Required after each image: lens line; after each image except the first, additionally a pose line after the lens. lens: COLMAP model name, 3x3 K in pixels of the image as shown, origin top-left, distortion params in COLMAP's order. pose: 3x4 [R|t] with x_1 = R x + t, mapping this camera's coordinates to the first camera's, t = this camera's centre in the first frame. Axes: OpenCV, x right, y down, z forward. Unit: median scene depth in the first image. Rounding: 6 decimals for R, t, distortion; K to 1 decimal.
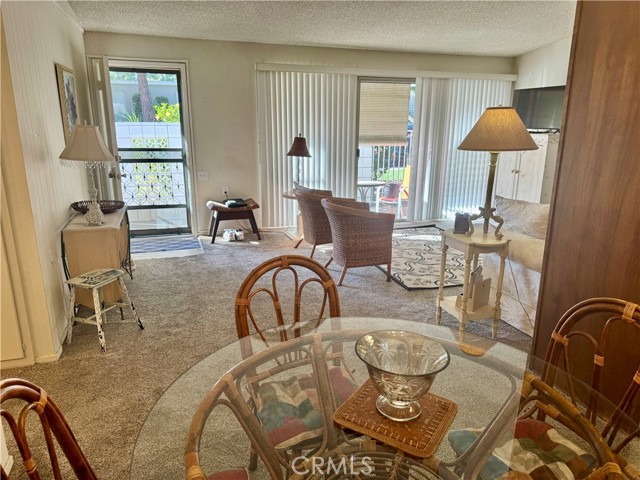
lens RADIAL K [[447.1, 0, 324.2], [0, 447.1, 242.7], [0, 0, 1]] dist [0.032117, -0.032855]
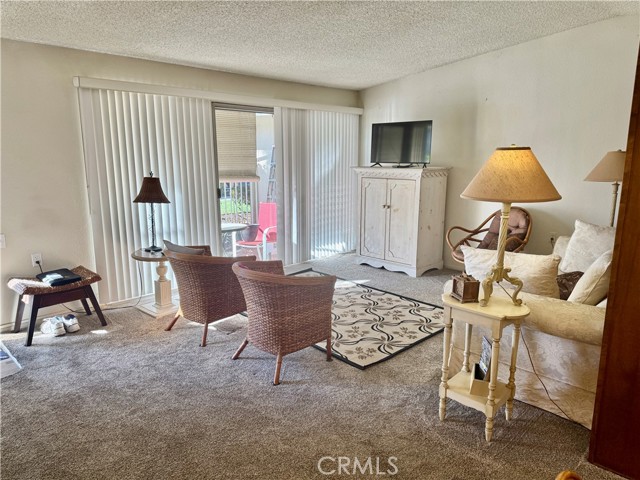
lens RADIAL K [[447.1, 0, 323.1], [0, 447.1, 234.3], [0, 0, 1]] dist [0.032117, -0.032855]
pose [[0.883278, -0.088372, 0.460447, -0.155550], [0.121870, 0.991594, -0.043471, -0.075304], [-0.452734, 0.094512, 0.886622, 0.217062]]
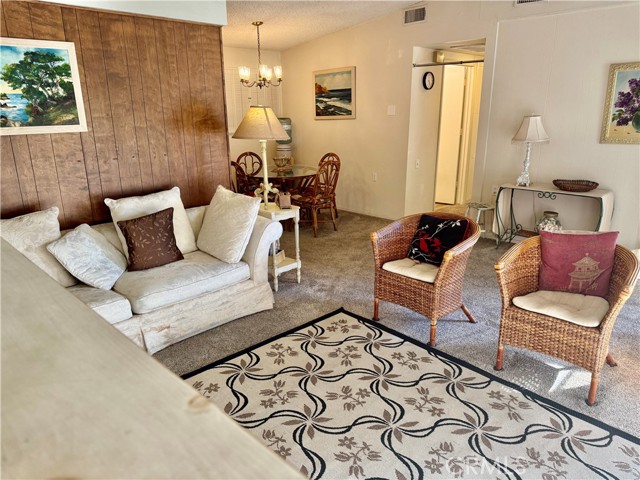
lens RADIAL K [[447.1, 0, 320.2], [0, 447.1, 238.5], [0, 0, 1]] dist [0.032117, -0.032855]
pose [[-0.896155, 0.134021, -0.423018, 0.413094], [-0.100874, 0.866812, 0.488325, -0.313268], [0.432123, 0.480286, -0.763279, 1.123850]]
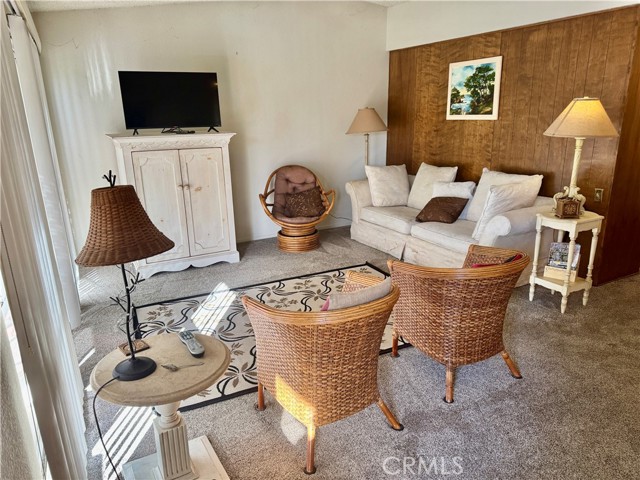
lens RADIAL K [[447.1, 0, 323.4], [0, 447.1, 239.7], [0, 0, 1]] dist [0.032117, -0.032855]
pose [[-0.183608, -0.272358, 0.944515, -0.346140], [0.268268, 0.910493, 0.314697, -0.259525], [-0.945685, 0.311164, -0.094109, 0.918697]]
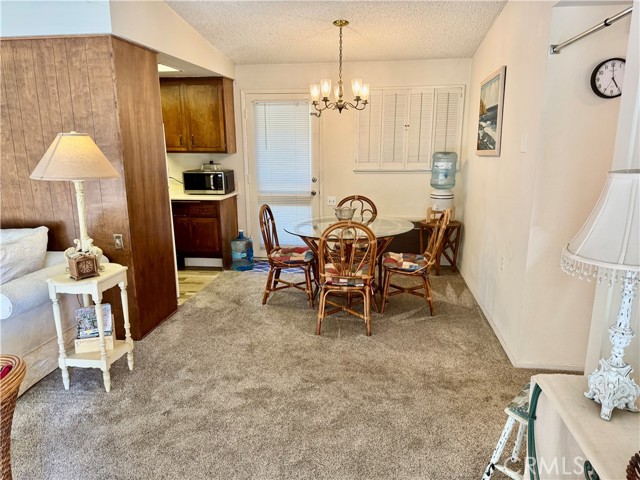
lens RADIAL K [[447.1, 0, 319.3], [0, 447.1, 242.2], [0, 0, 1]] dist [0.032117, -0.032855]
pose [[-0.902363, -0.092636, 0.420903, -0.262403], [0.111282, 0.893427, 0.435207, -0.228363], [-0.416362, 0.439554, -0.795886, 0.813551]]
